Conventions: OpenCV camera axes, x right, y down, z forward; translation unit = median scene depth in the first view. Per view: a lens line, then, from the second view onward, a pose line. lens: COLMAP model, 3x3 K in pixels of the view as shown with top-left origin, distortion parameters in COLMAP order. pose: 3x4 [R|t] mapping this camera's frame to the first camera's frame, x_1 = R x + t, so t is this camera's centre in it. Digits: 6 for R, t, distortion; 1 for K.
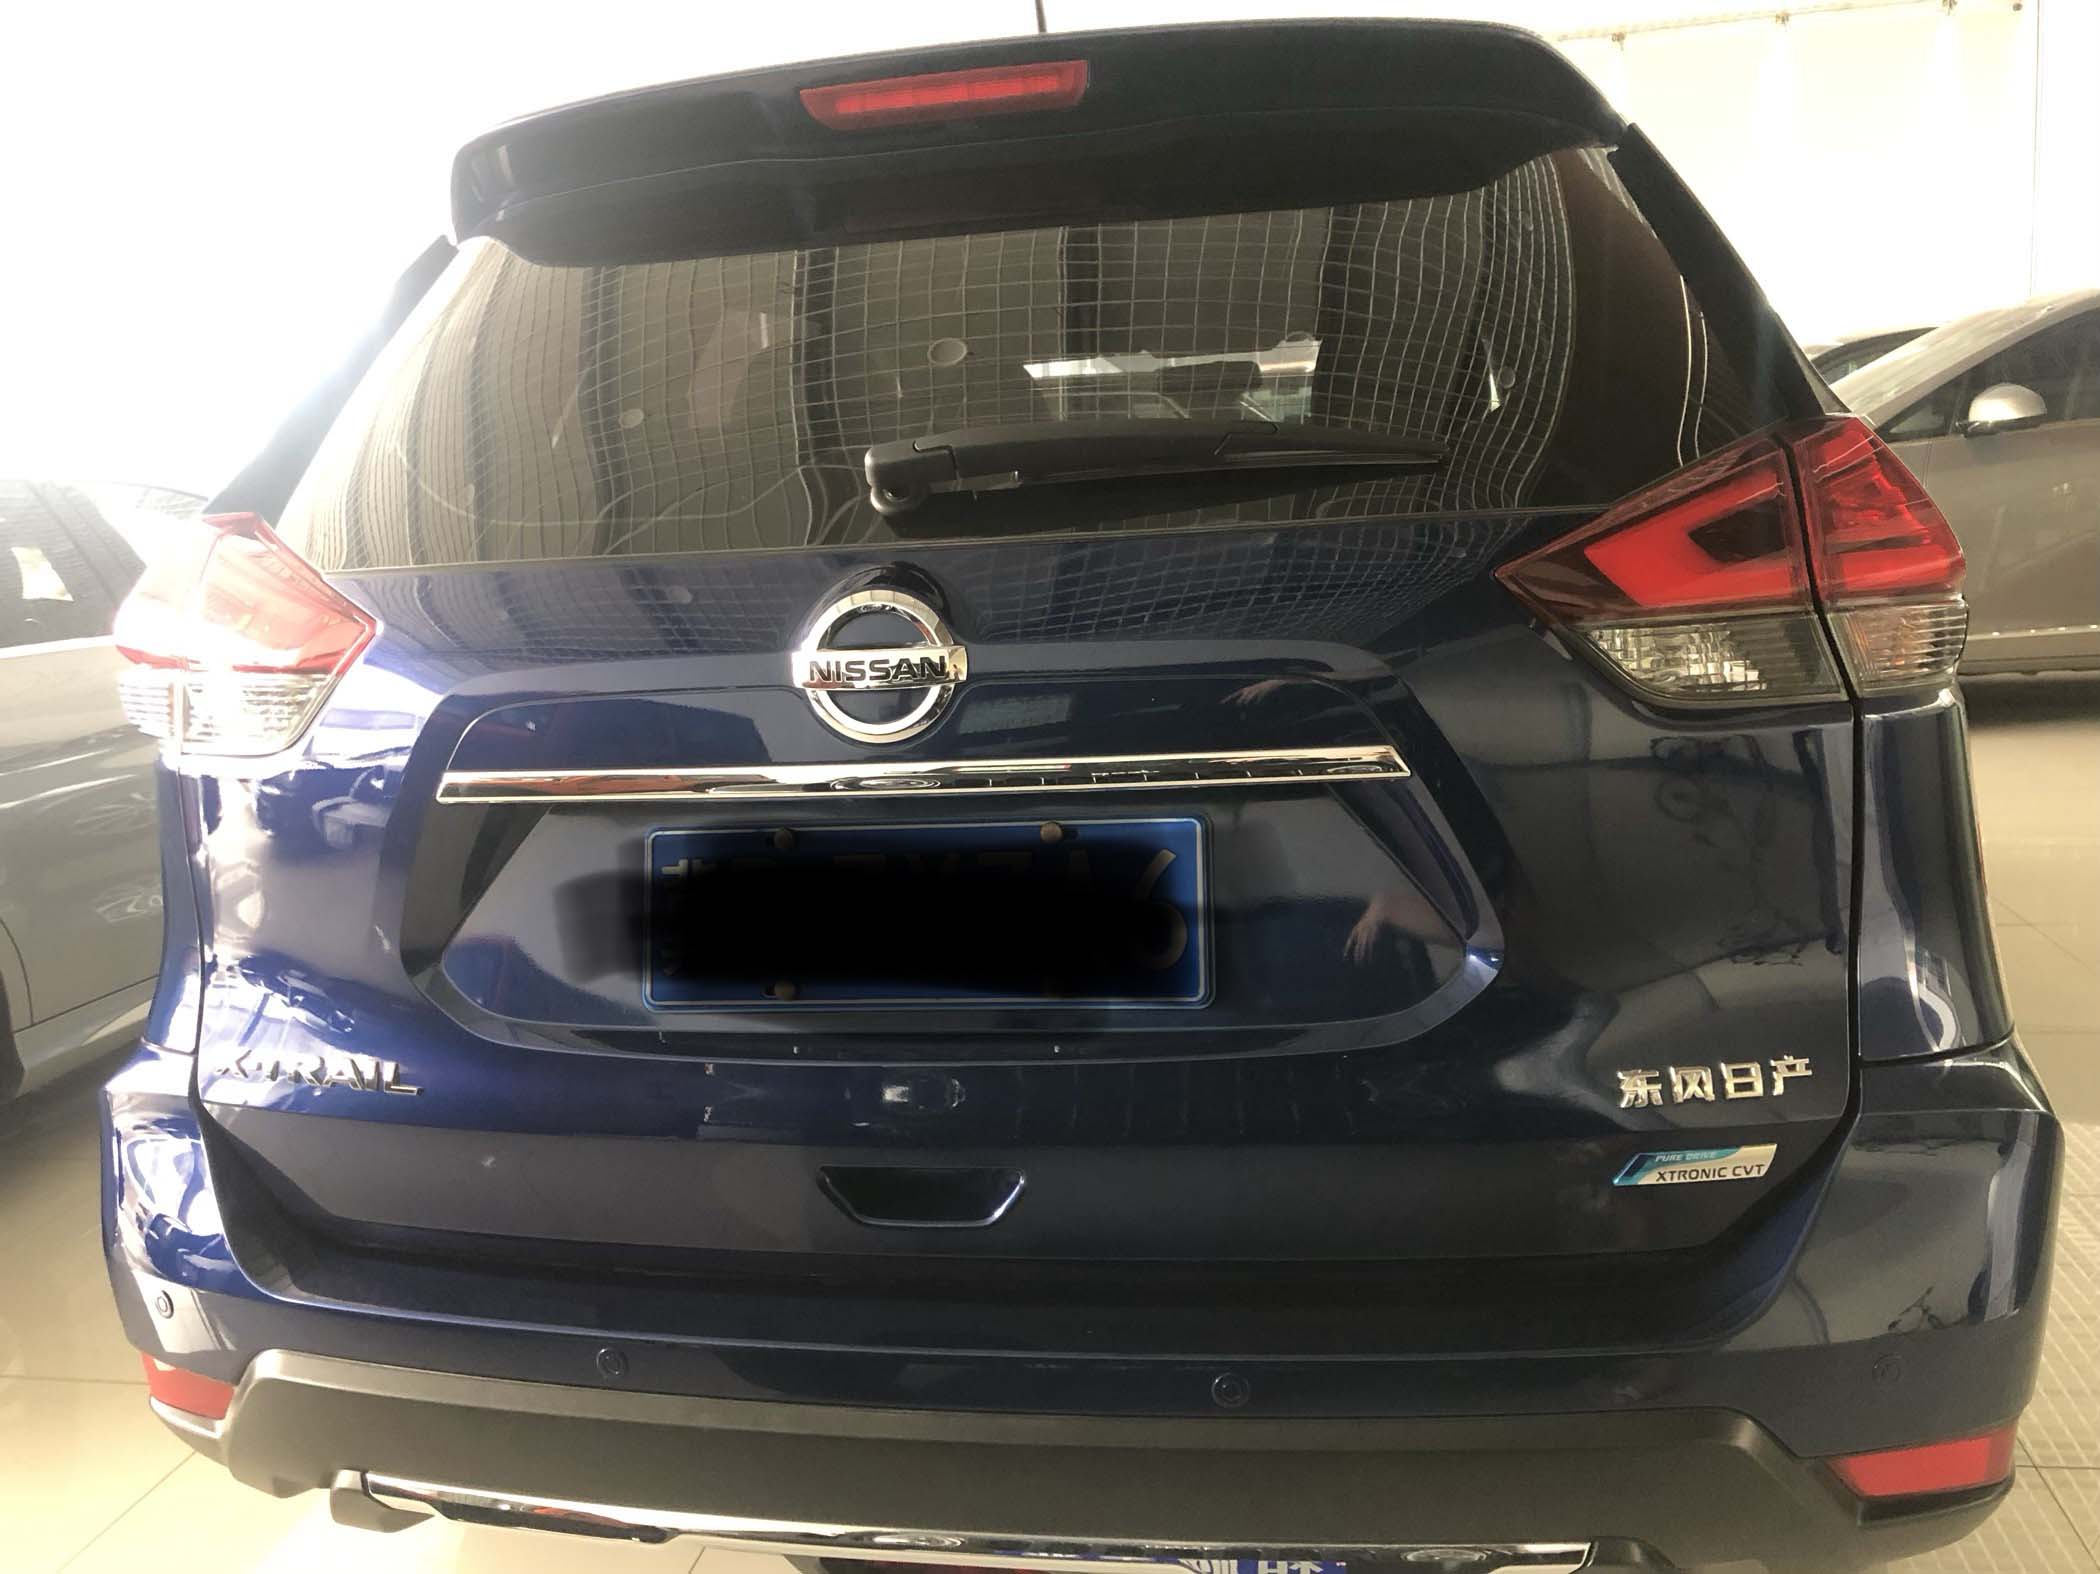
lens RADIAL K [[1763.4, 0, 1050.0], [0, 1763.4, 787.0], [0, 0, 1]] dist [-0.049363, 0.066961]
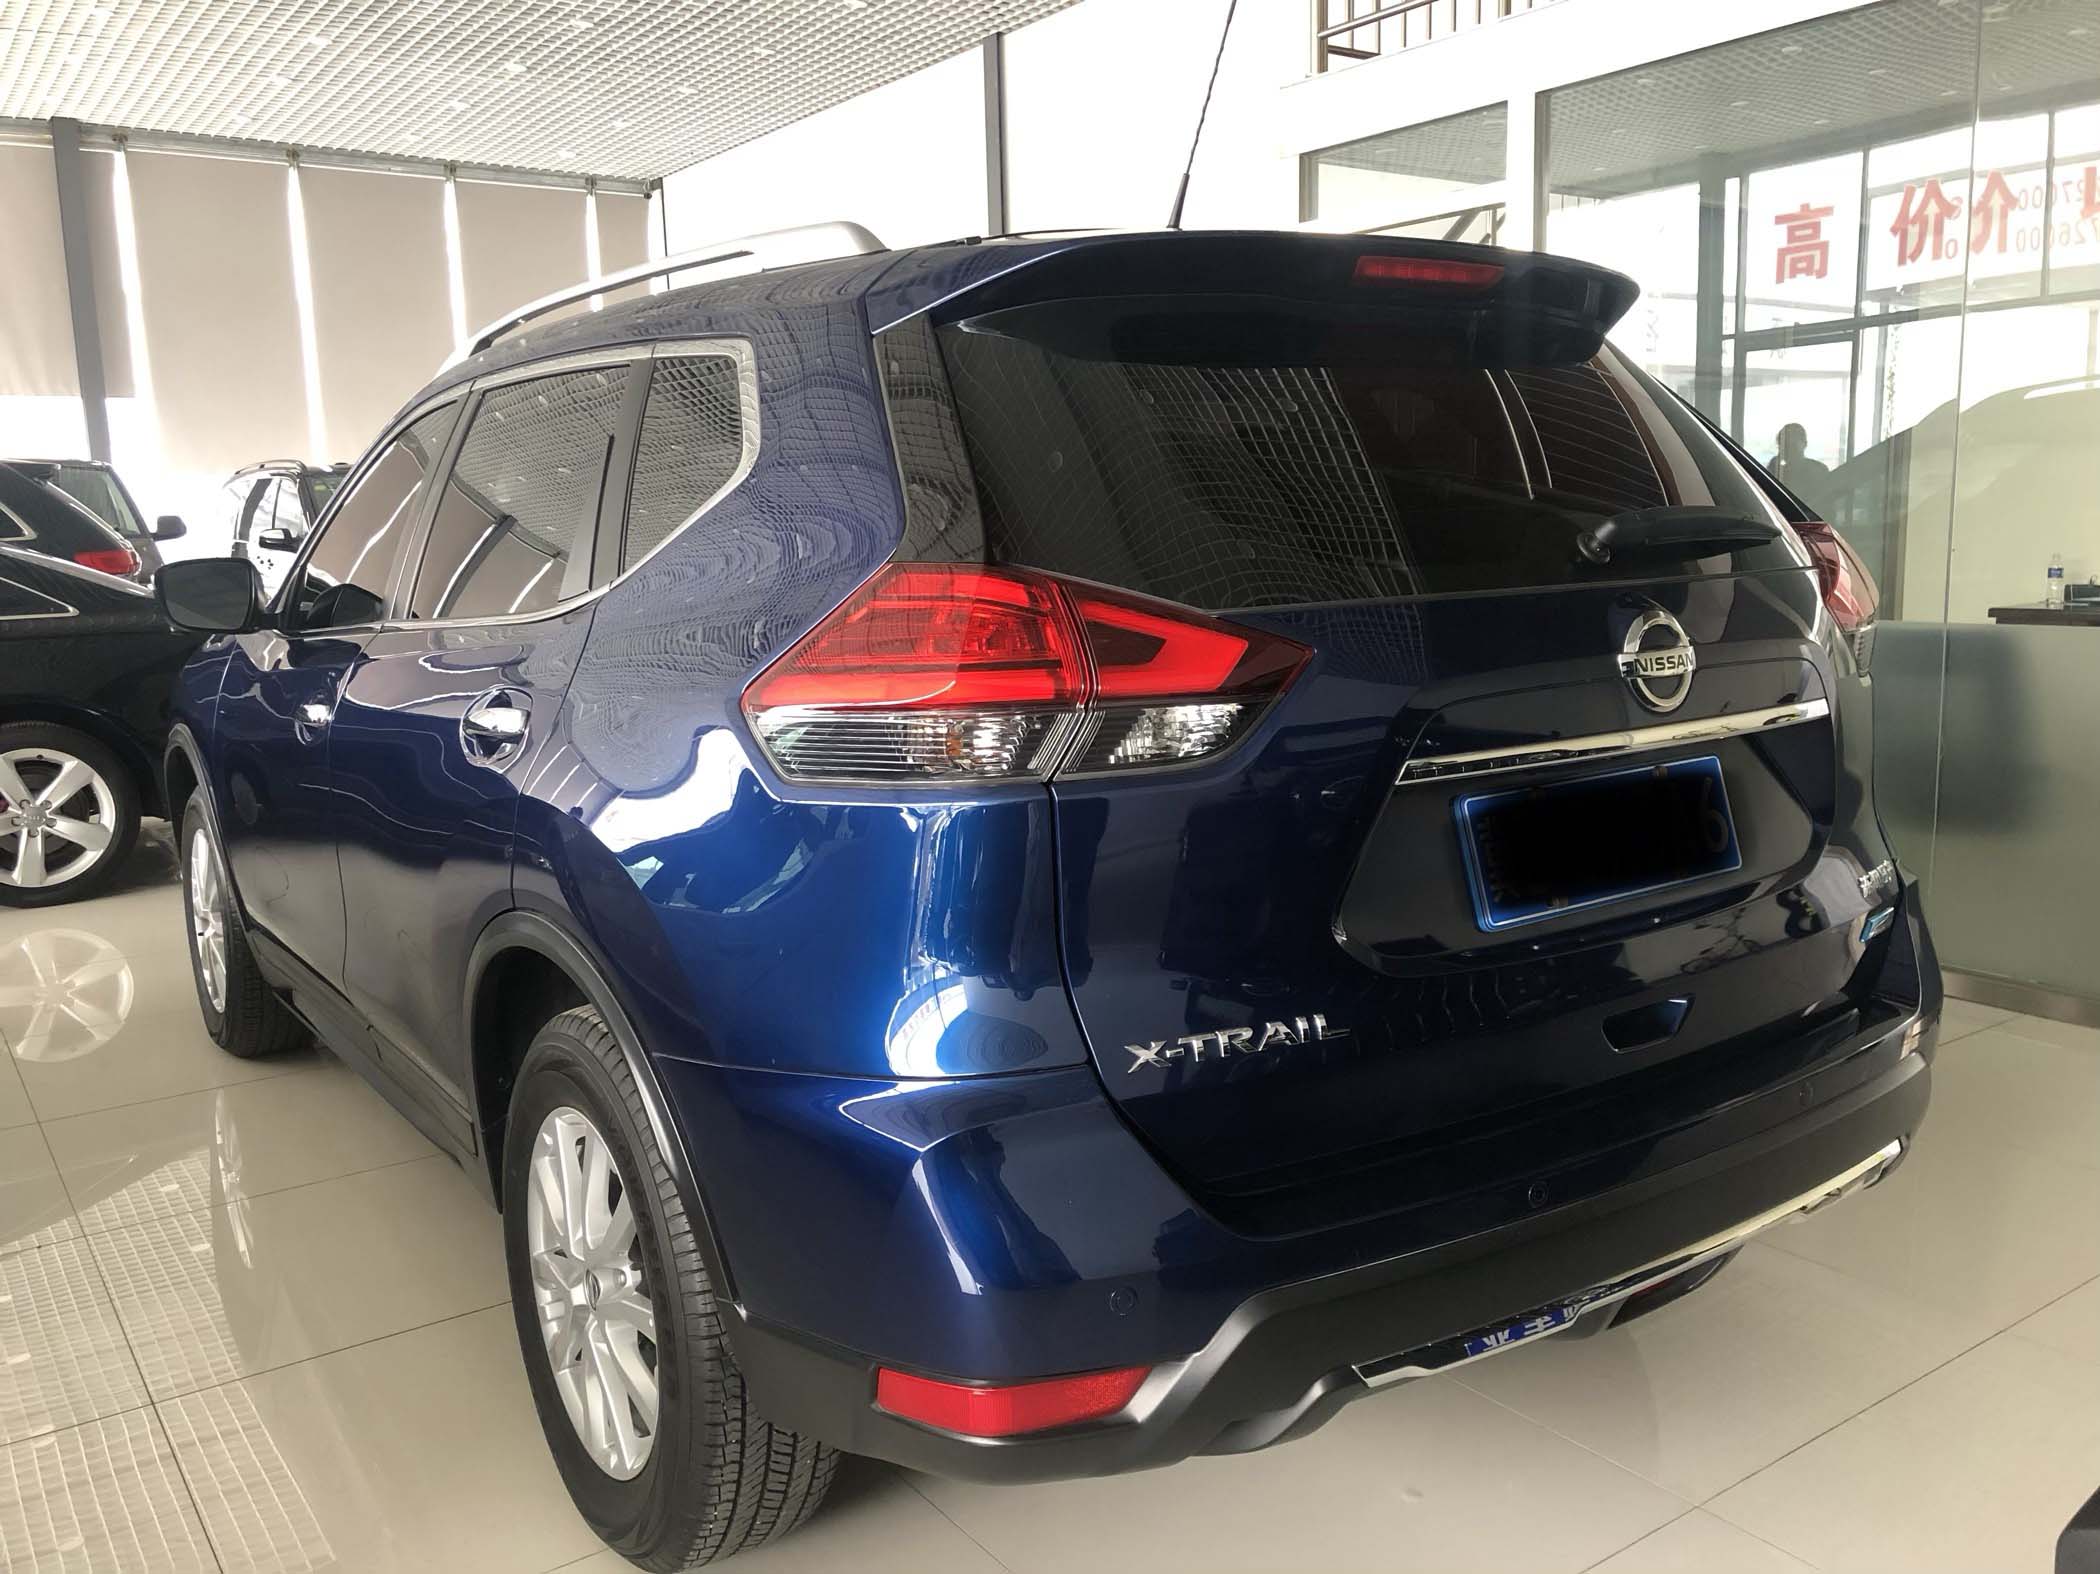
lens RADIAL K [[1763.4, 0, 1050.0], [0, 1763.4, 787.0], [0, 0, 1]] dist [-0.049363, 0.066961]
pose [[0.709520, -0.061012, 0.702039, -1.412573], [0.113578, 0.993121, -0.028478, 0.018756], [-0.695472, 0.099942, 0.711569, 0.281482]]
